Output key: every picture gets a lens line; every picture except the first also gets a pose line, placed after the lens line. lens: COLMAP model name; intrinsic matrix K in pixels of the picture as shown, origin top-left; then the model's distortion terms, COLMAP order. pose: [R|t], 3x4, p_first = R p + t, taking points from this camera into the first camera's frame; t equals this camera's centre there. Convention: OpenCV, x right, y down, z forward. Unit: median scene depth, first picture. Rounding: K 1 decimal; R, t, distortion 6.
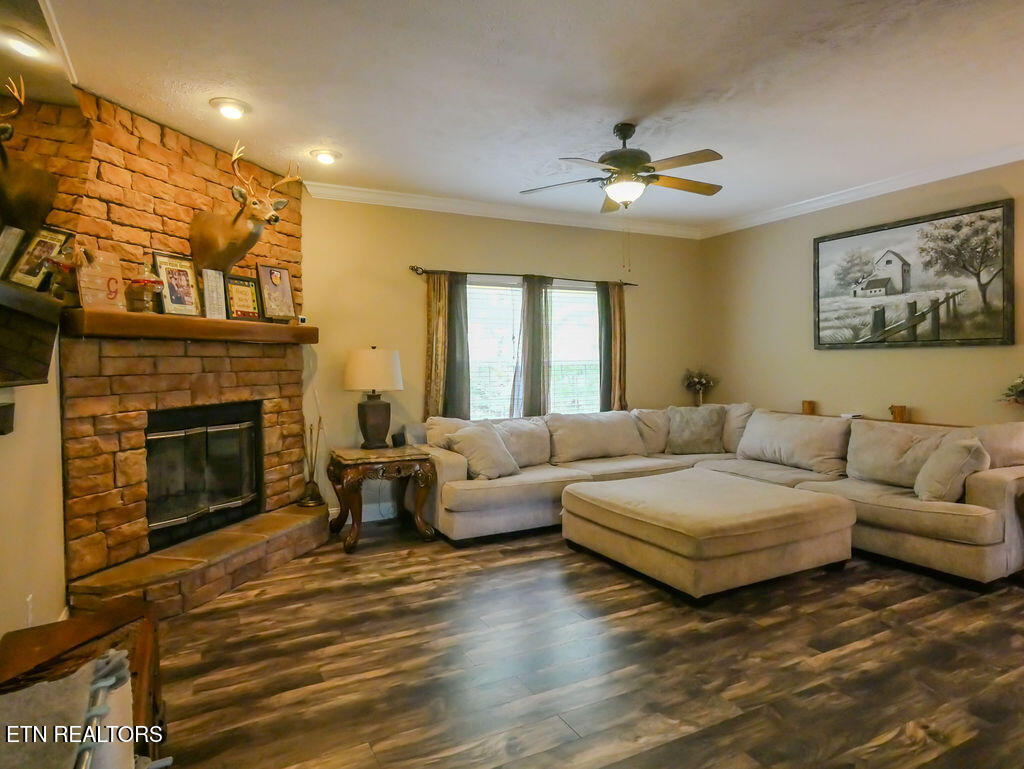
lens RADIAL K [[617.8, 0, 507.1], [0, 617.8, 377.8], [0, 0, 1]] dist [0.004712, 0.001976]
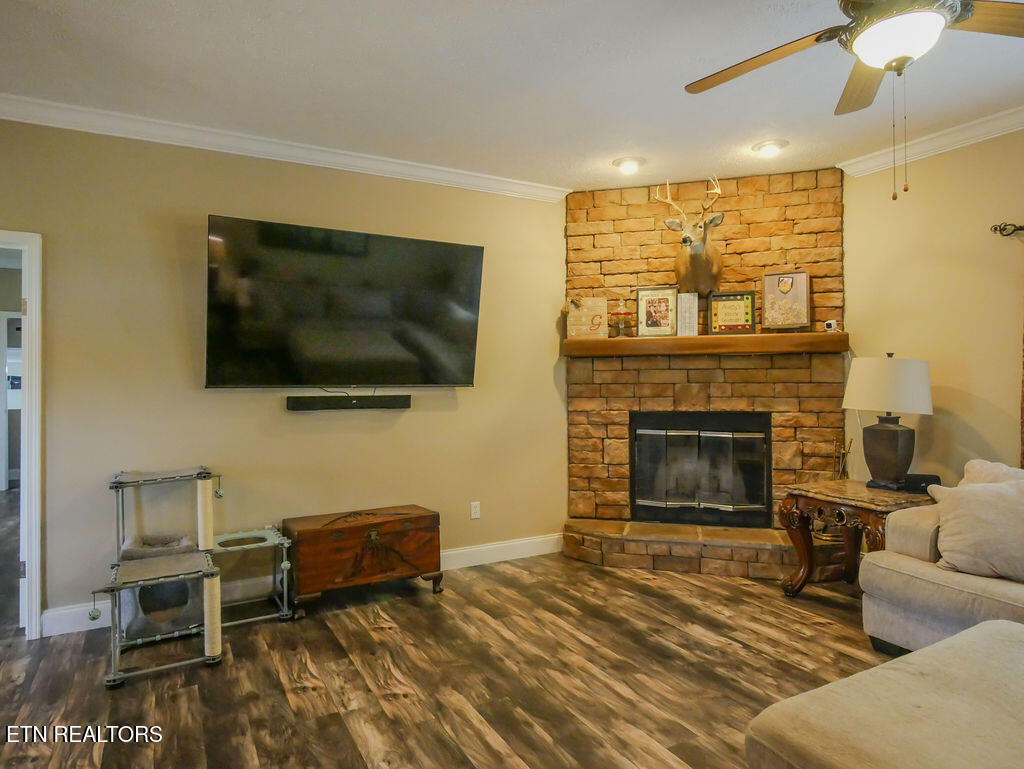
lens RADIAL K [[617.8, 0, 501.7], [0, 617.8, 383.1], [0, 0, 1]] dist [0.004712, 0.001976]
pose [[0.018520, 0.021079, -0.999606, 0.726497], [-0.019702, 0.999591, 0.020713, -0.028310], [0.999634, 0.019311, 0.018927, 0.706068]]
